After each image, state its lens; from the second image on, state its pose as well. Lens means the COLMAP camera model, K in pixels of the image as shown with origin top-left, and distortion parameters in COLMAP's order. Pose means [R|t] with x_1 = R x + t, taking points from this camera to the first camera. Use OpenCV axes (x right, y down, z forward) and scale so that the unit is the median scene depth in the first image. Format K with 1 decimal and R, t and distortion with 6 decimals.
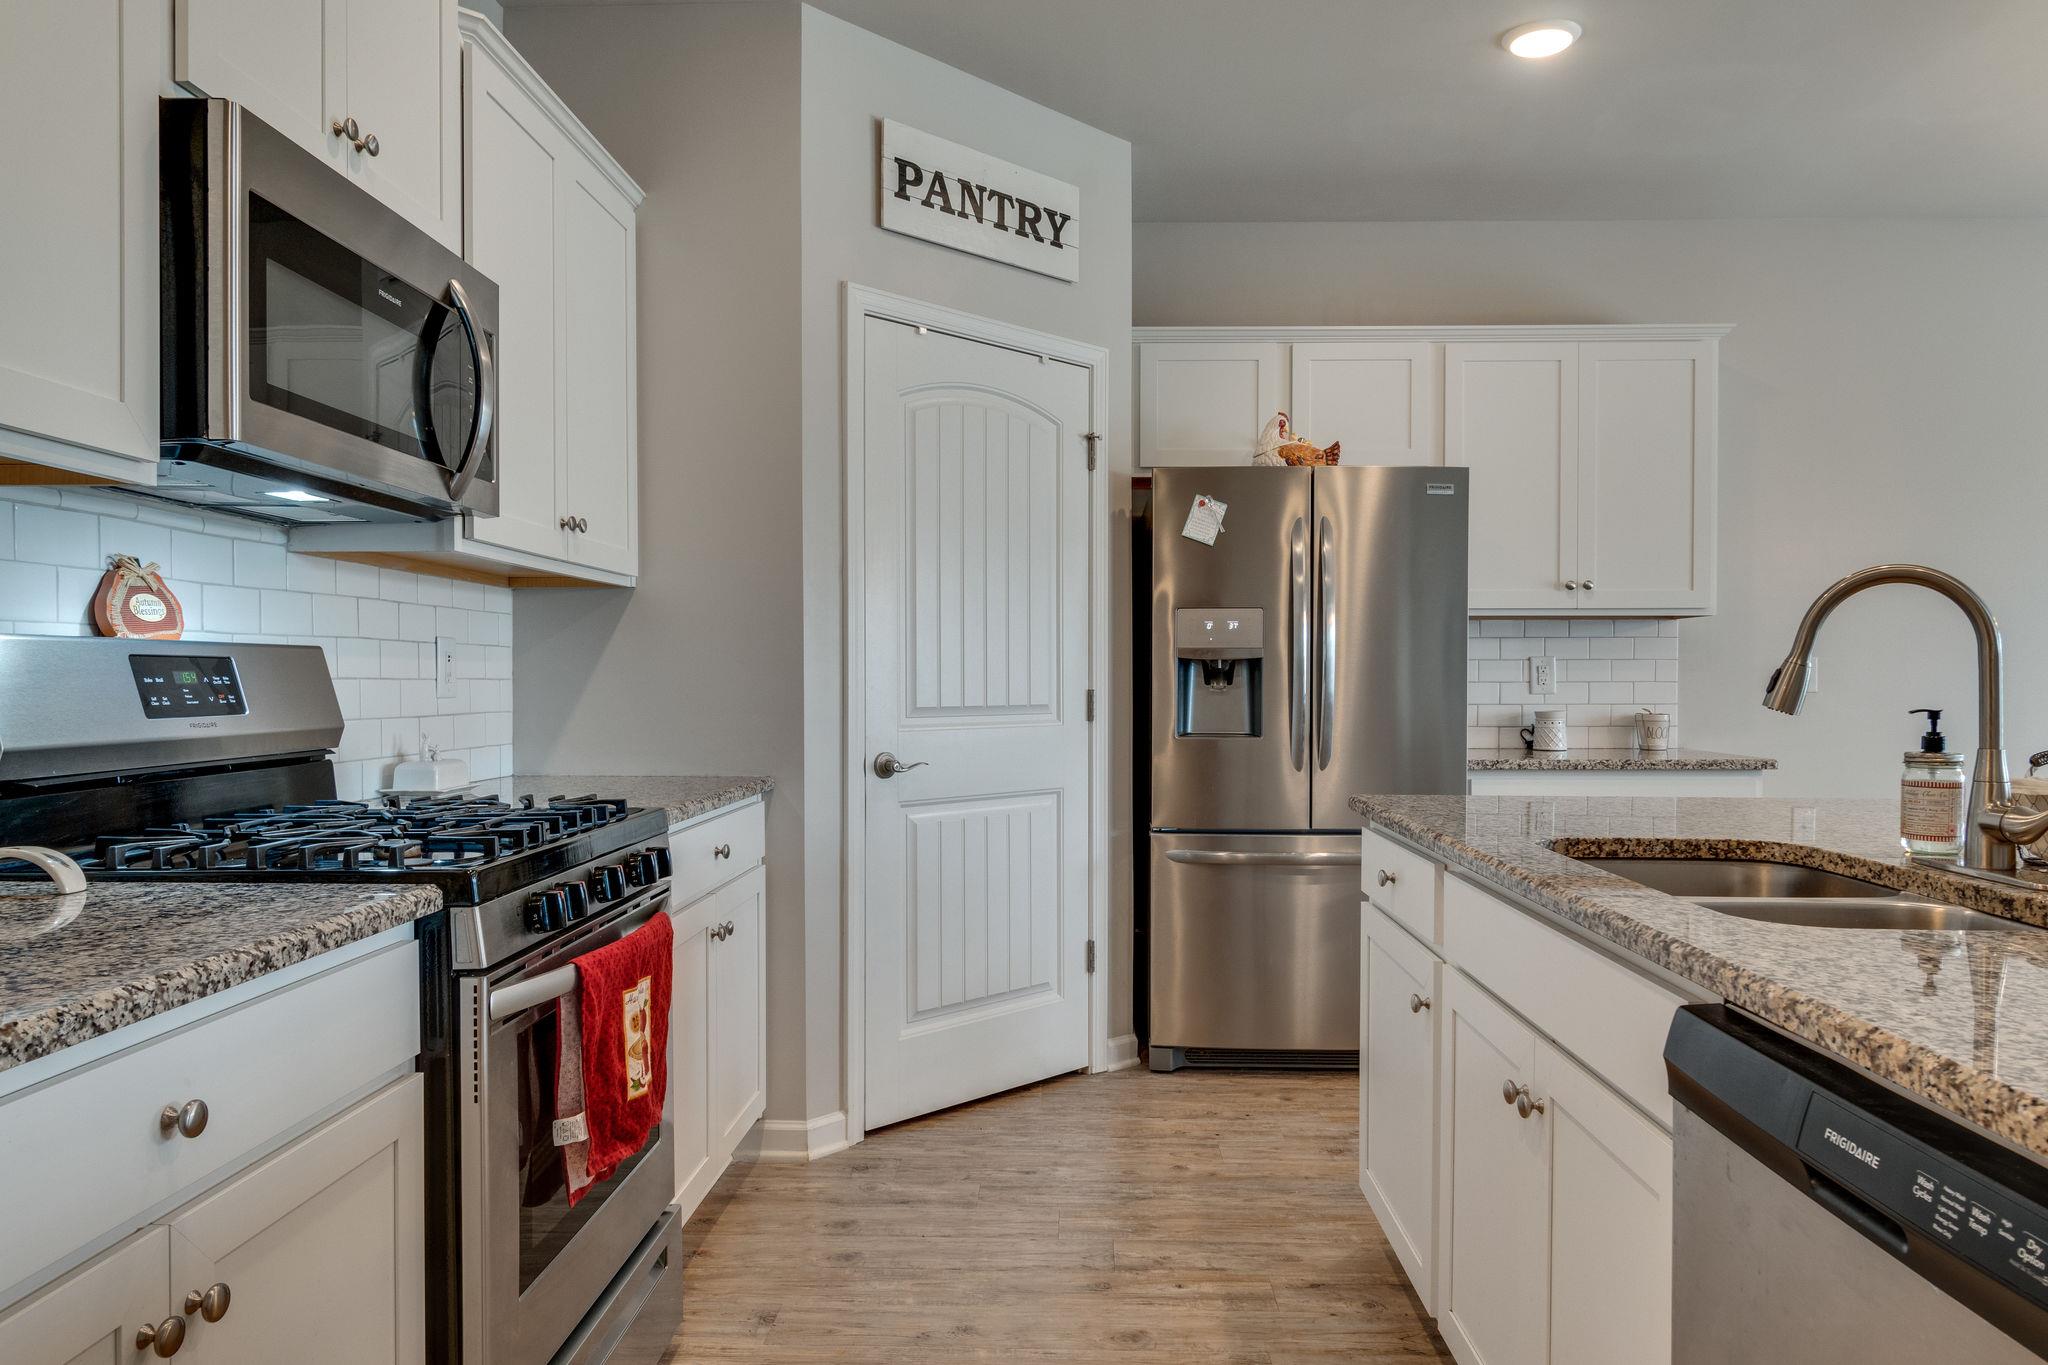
lens RADIAL K [[1353.6, 0, 1023.3], [0, 1353.6, 700.6], [0, 0, 1]] dist [-0.001811, -0.004281]
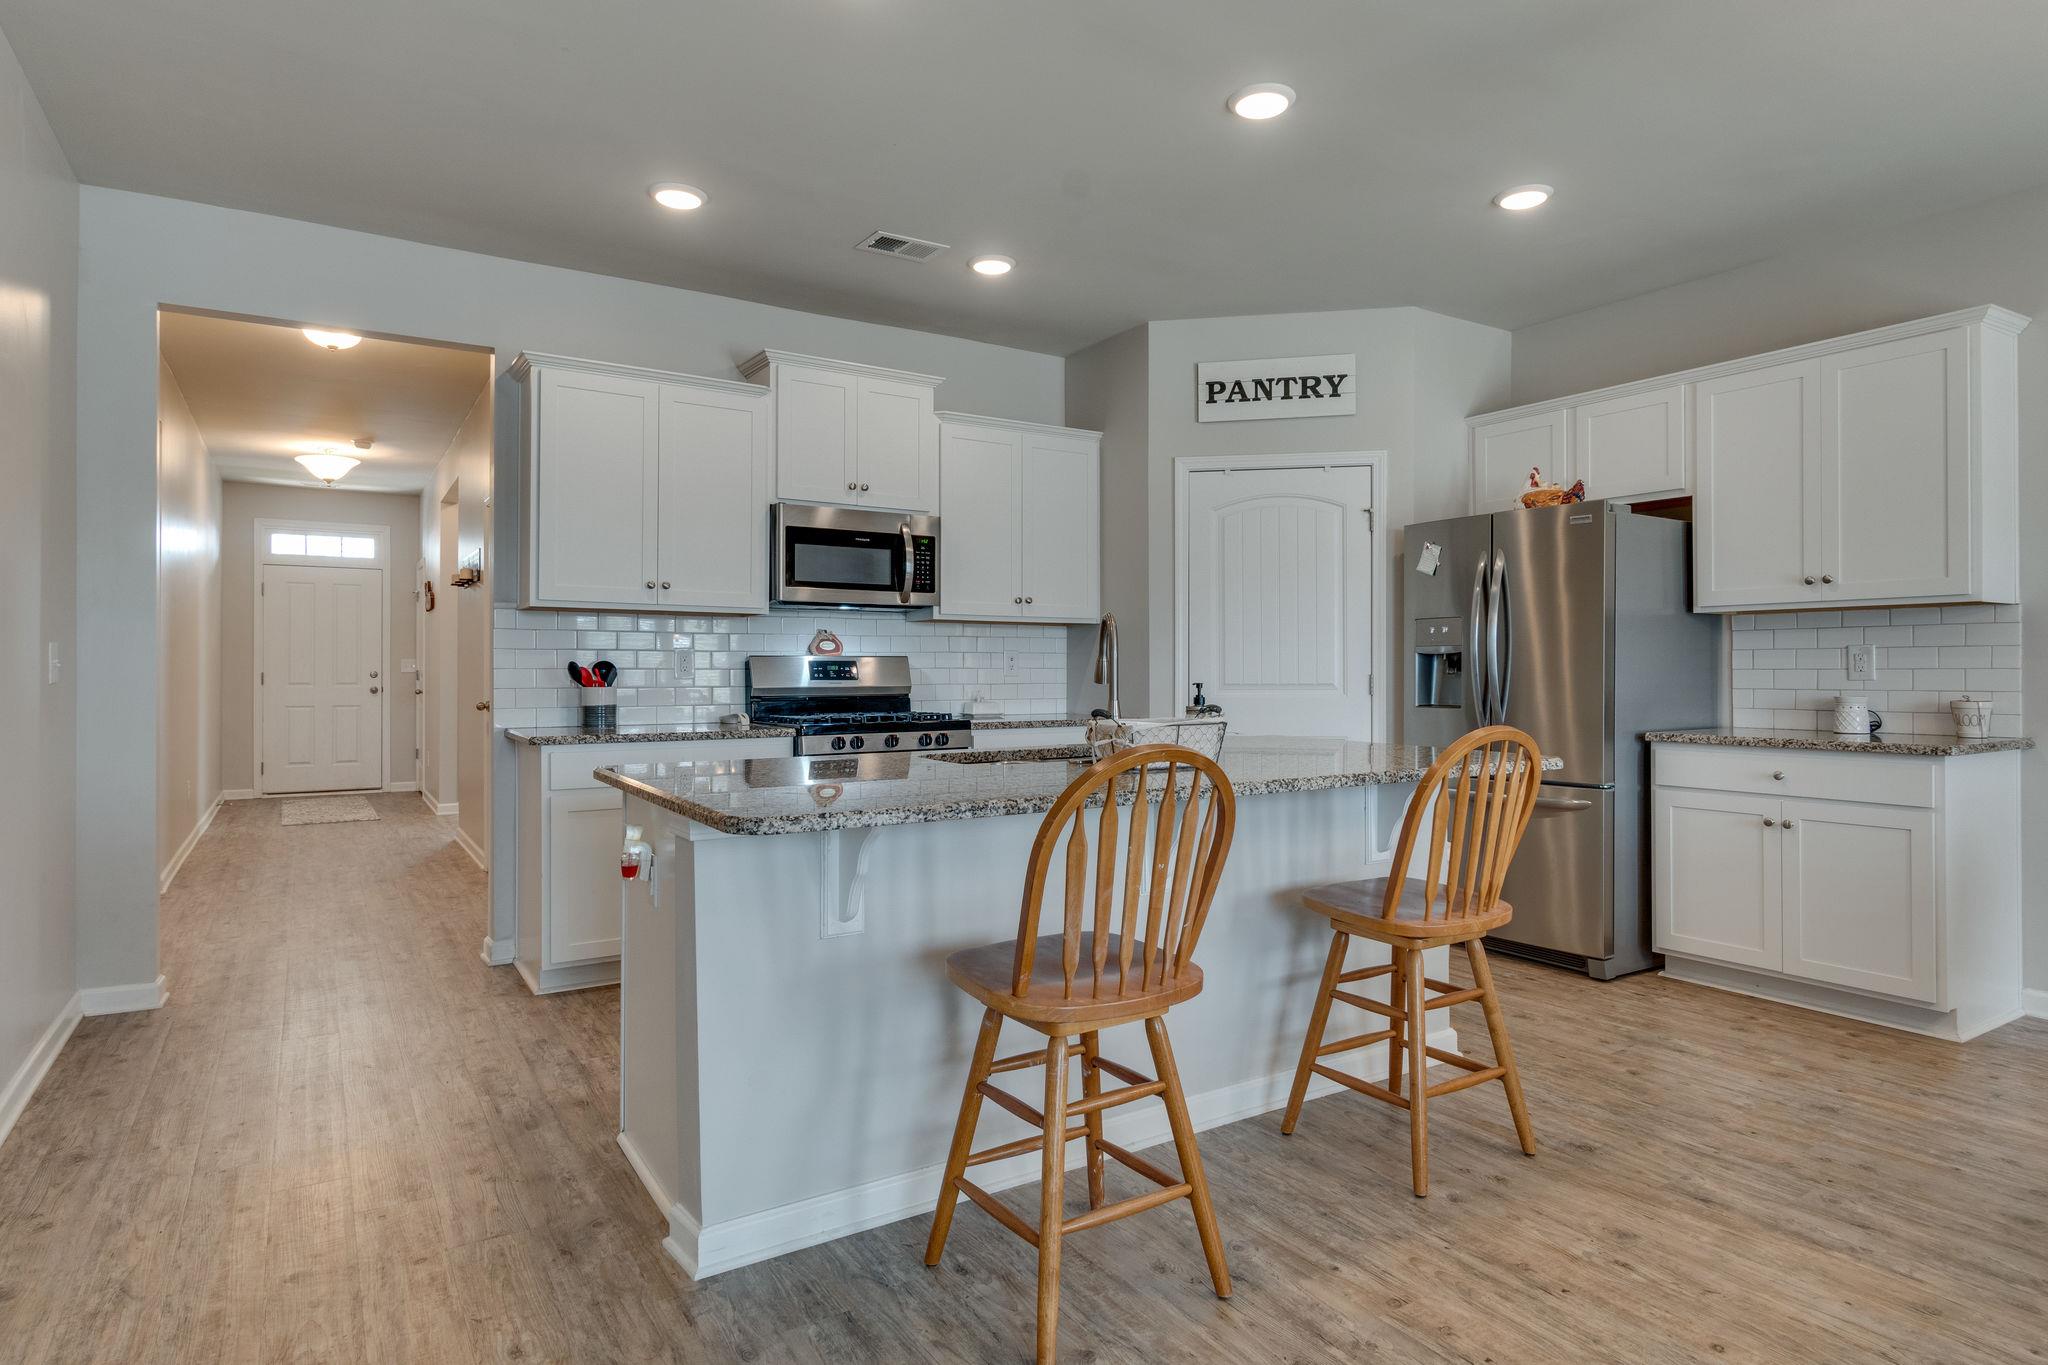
lens RADIAL K [[1094.7, 0, 1019.6], [0, 1094.7, 670.1], [0, 0, 1]] dist [-0.011713, 0.001161]
pose [[0.557503, -0.000032, -0.830175, 0.906134], [-0.011983, 0.999896, -0.008086, 0.002199], [0.830089, 0.014456, 0.557444, -0.024418]]
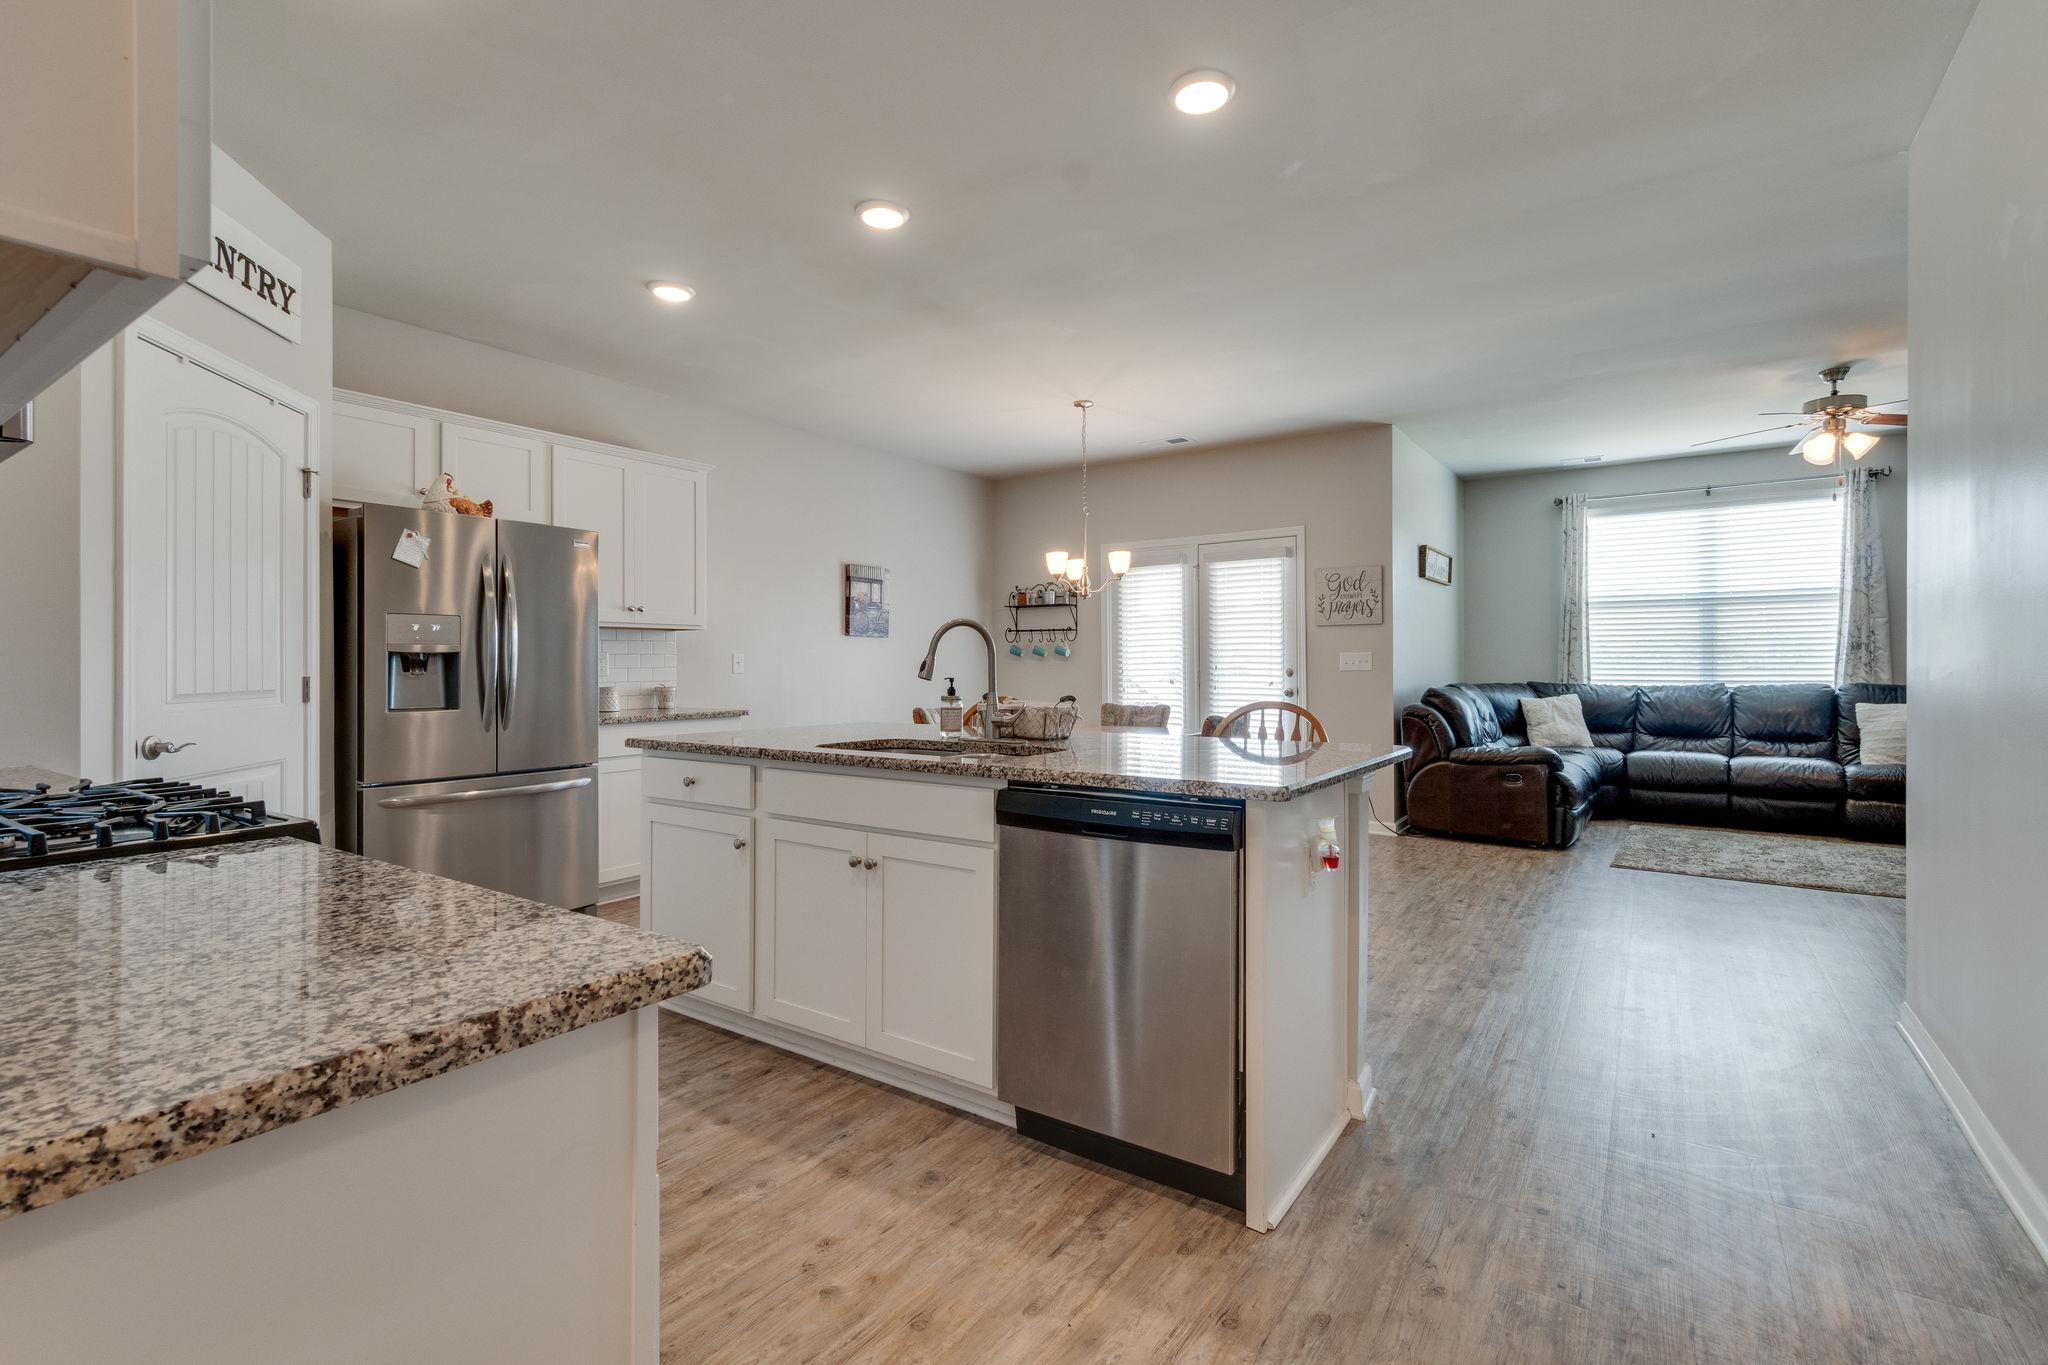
lens RADIAL K [[947.0, 0, 1033.9], [0, 947.0, 665.5], [0, 0, 1]] dist [-0.003155, -0.001153]
pose [[0.540227, -0.004515, 0.841507, -0.333628], [0.018880, 0.999799, -0.006756, -0.000244], [-0.841307, 0.019537, 0.540204, -0.015909]]
